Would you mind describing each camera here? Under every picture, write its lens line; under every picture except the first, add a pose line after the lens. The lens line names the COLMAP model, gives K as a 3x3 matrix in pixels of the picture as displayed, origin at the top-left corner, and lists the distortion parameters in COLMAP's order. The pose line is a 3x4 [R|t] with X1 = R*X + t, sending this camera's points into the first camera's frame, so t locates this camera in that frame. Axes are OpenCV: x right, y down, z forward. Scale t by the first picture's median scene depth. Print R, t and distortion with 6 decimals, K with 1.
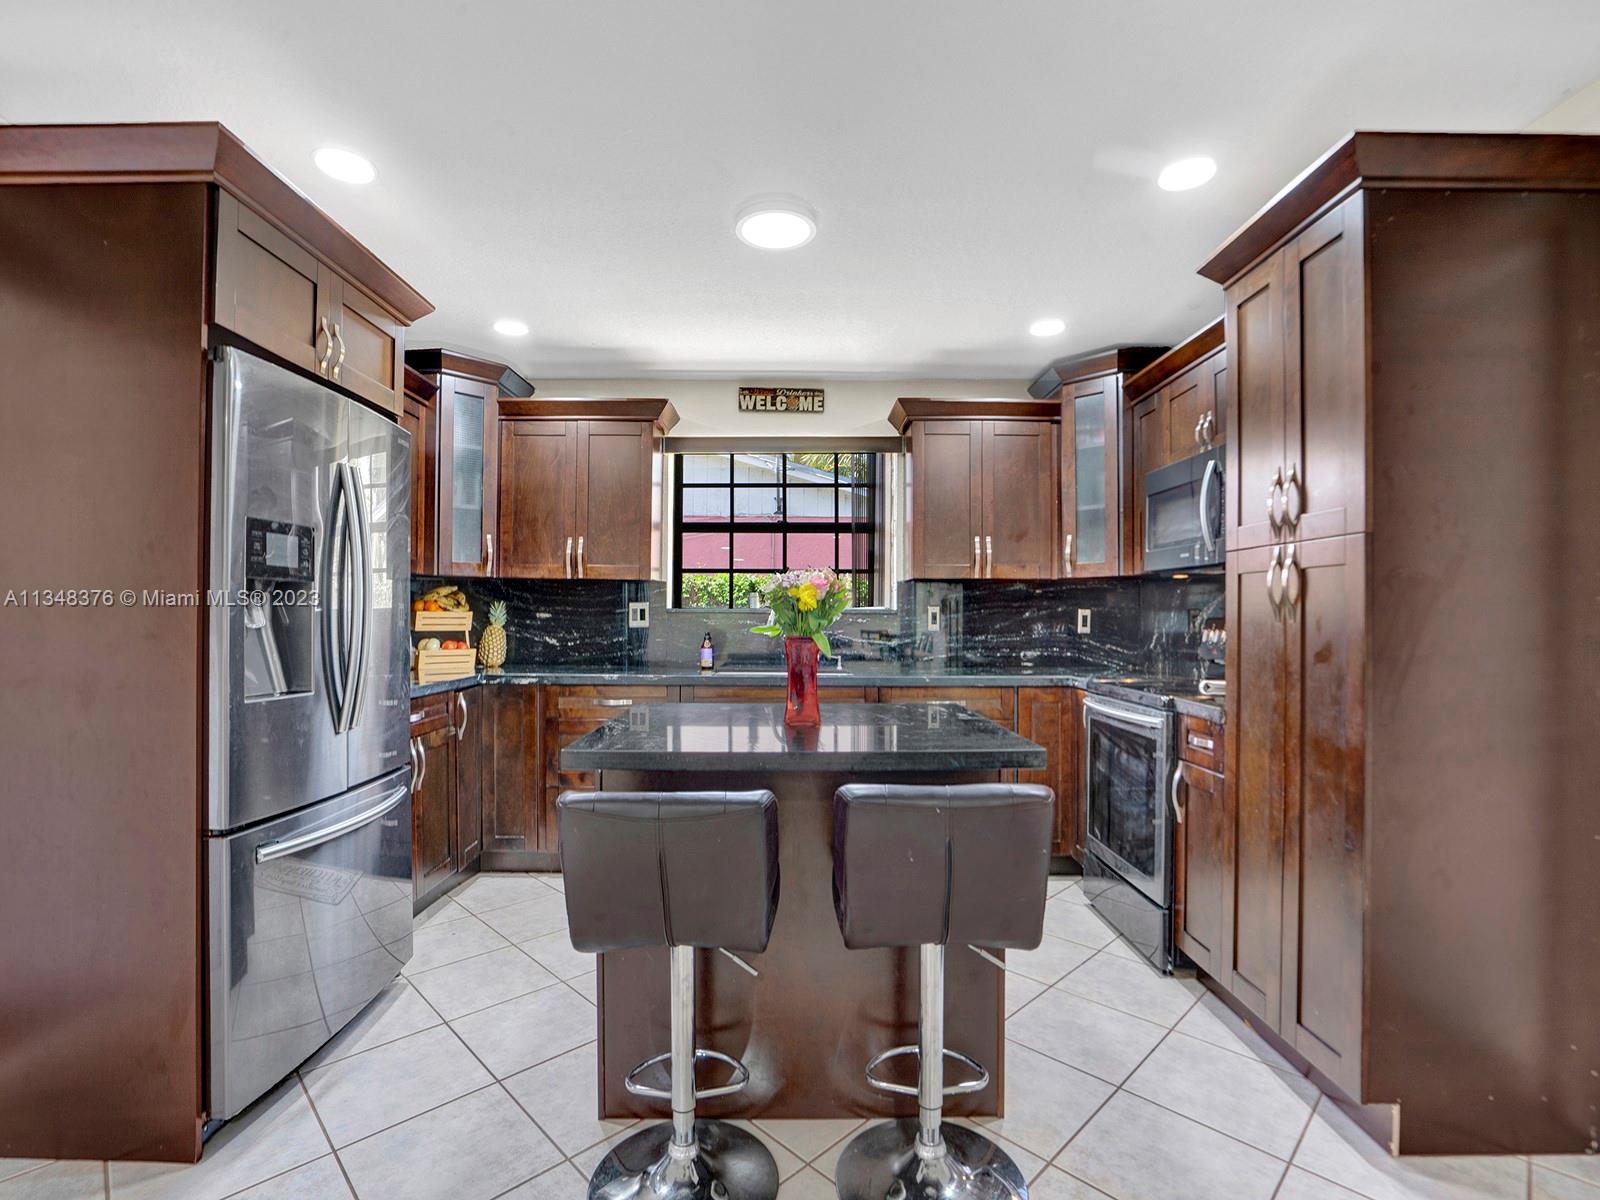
lens RADIAL K [[754.1, 0, 800.0], [0, 754.1, 600.0], [0, 0, 1]] dist [-0.037786, 0.000856]
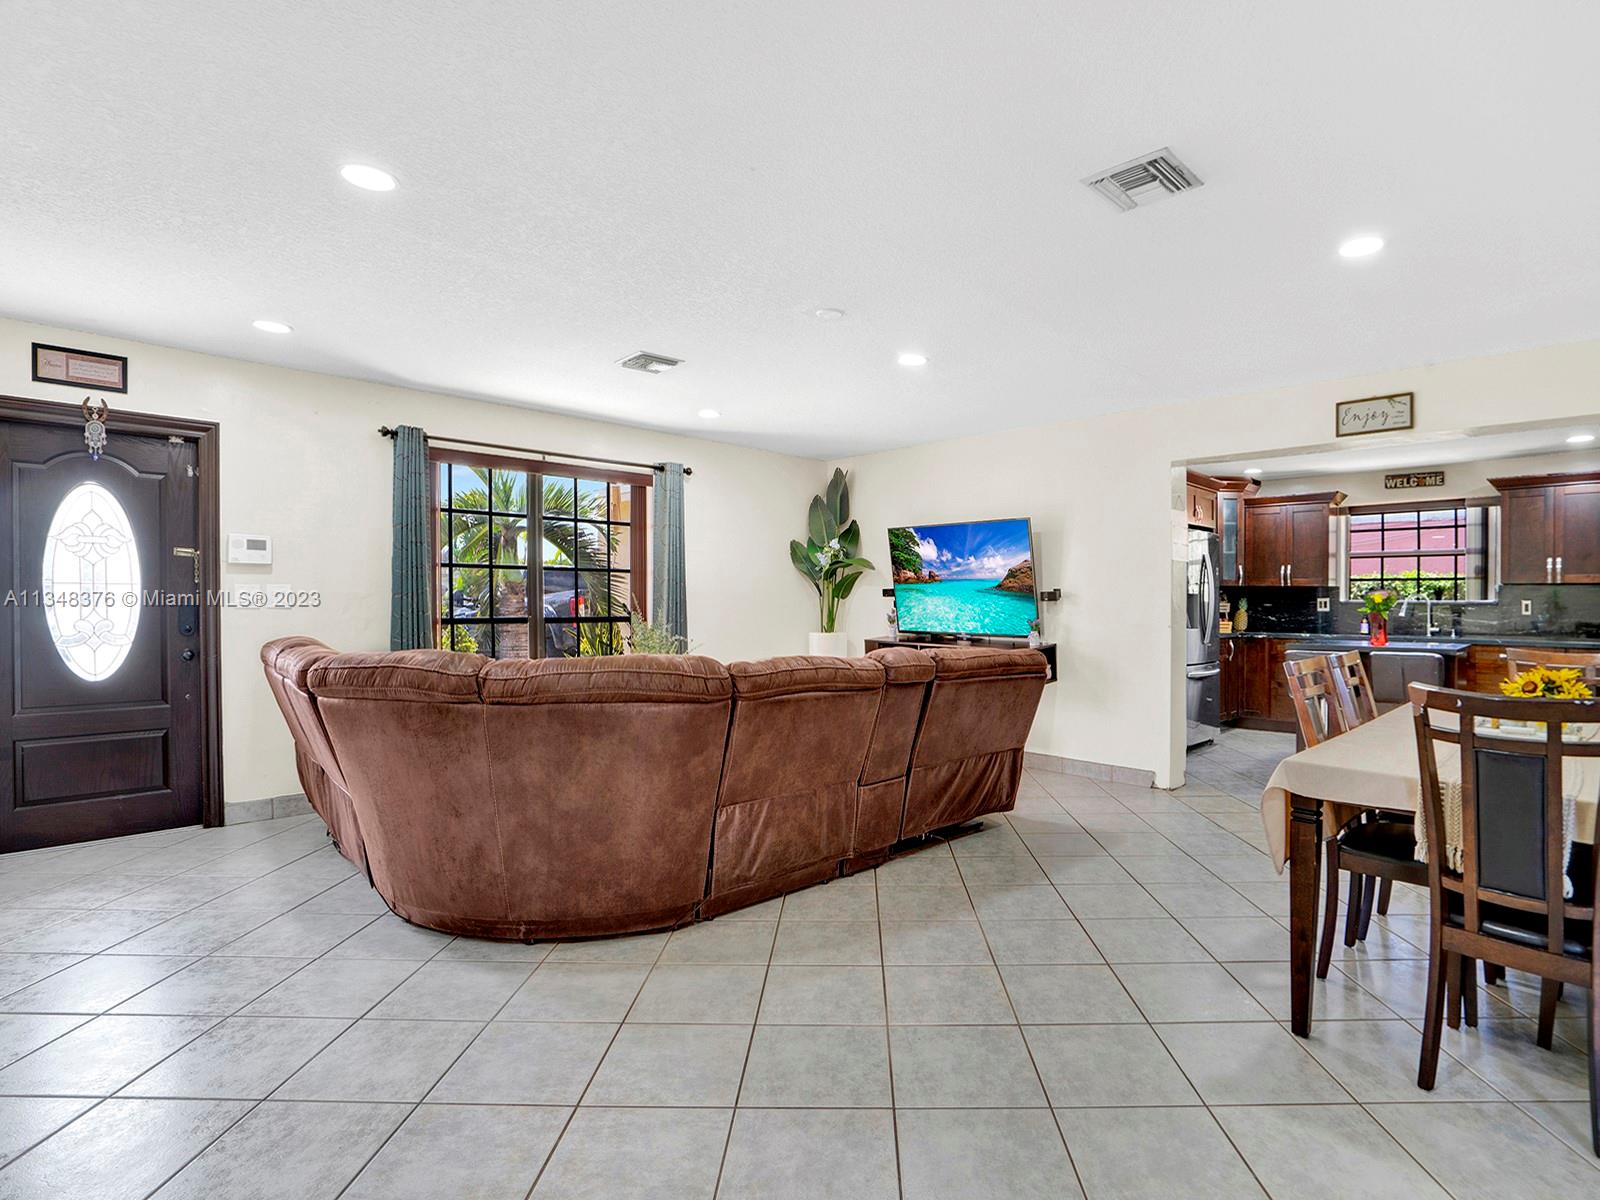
lens RADIAL K [[758.4, 0, 874.4], [0, 758.4, 592.9], [0, 0, 1]] dist [-0.028859, 0.000447]
pose [[0.706074, -0.004637, -0.708122, 0.334470], [0.007586, 0.999971, 0.001016, -0.021015], [0.708097, -0.006089, 0.706089, -1.155939]]
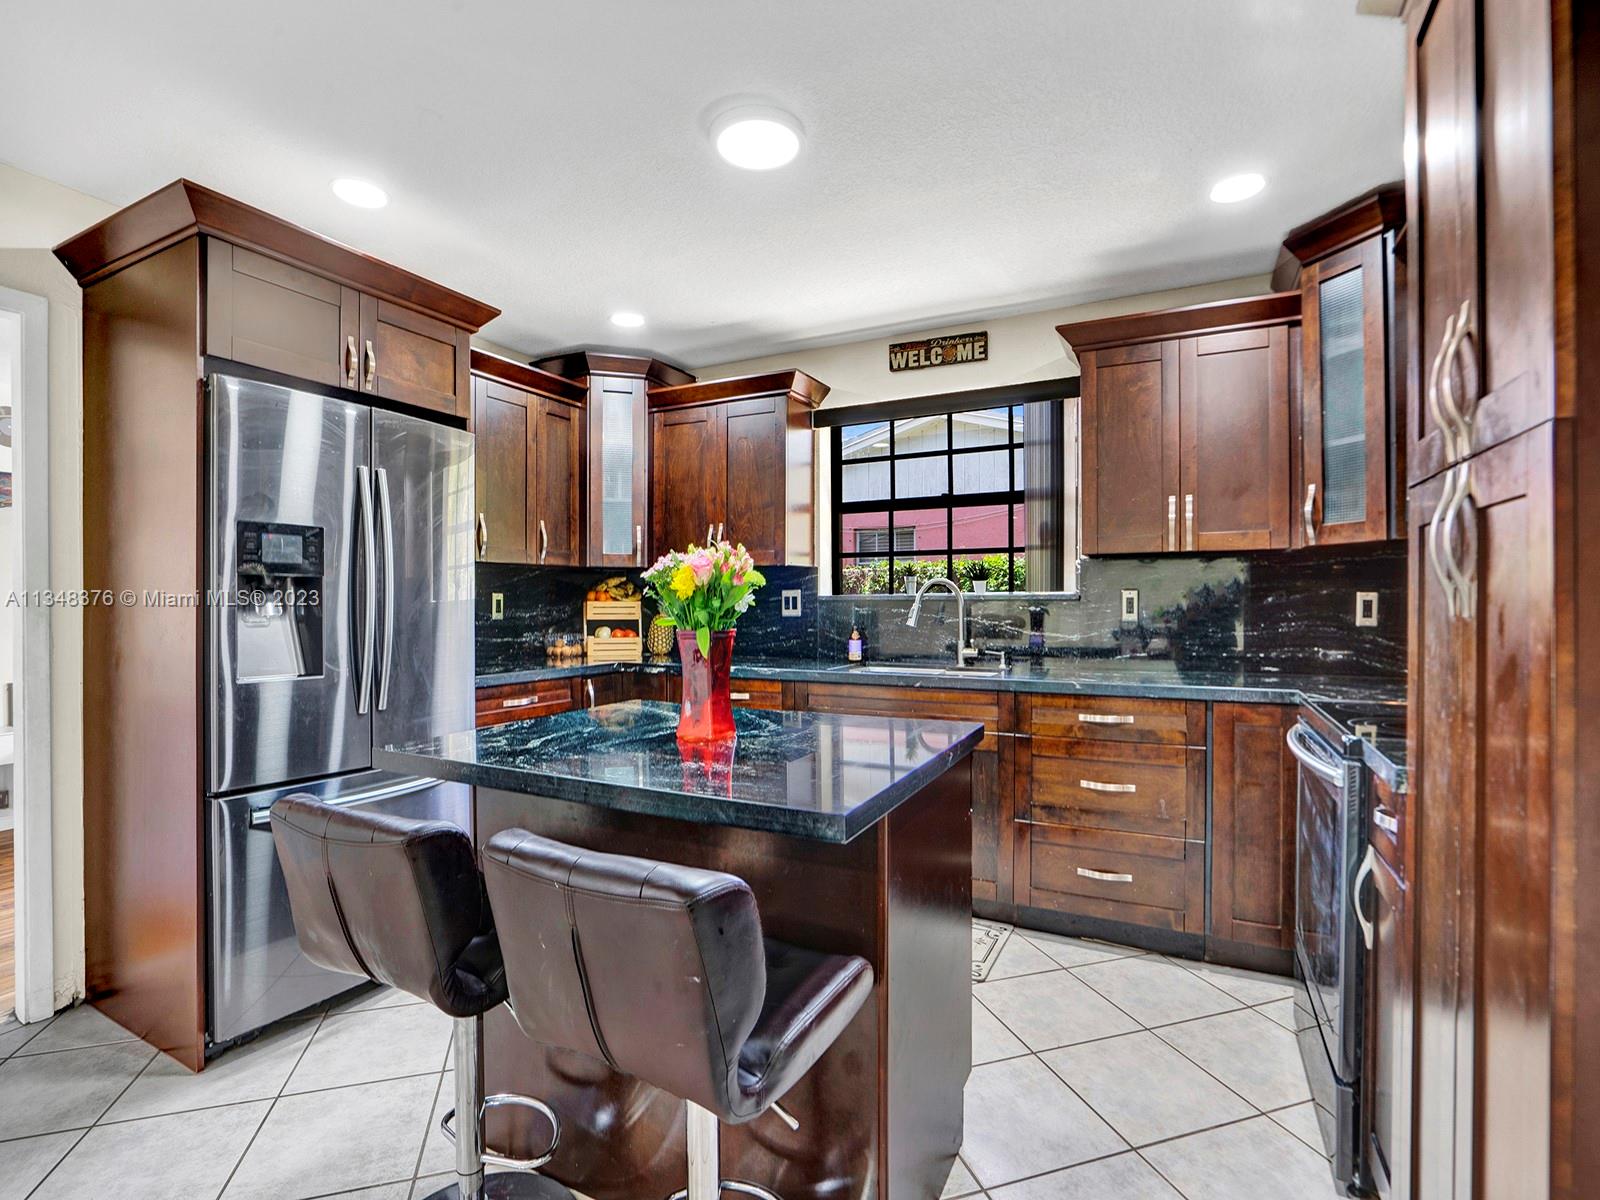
lens RADIAL K [[754.1, 0, 800.0], [0, 754.1, 600.0], [0, 0, 1]] dist [-0.037786, 0.000856]
pose [[0.890246, -0.006952, -0.455427, 0.240729], [0.015000, 0.999789, 0.014060, 0.002631], [0.455233, -0.019349, 0.890162, 0.174018]]
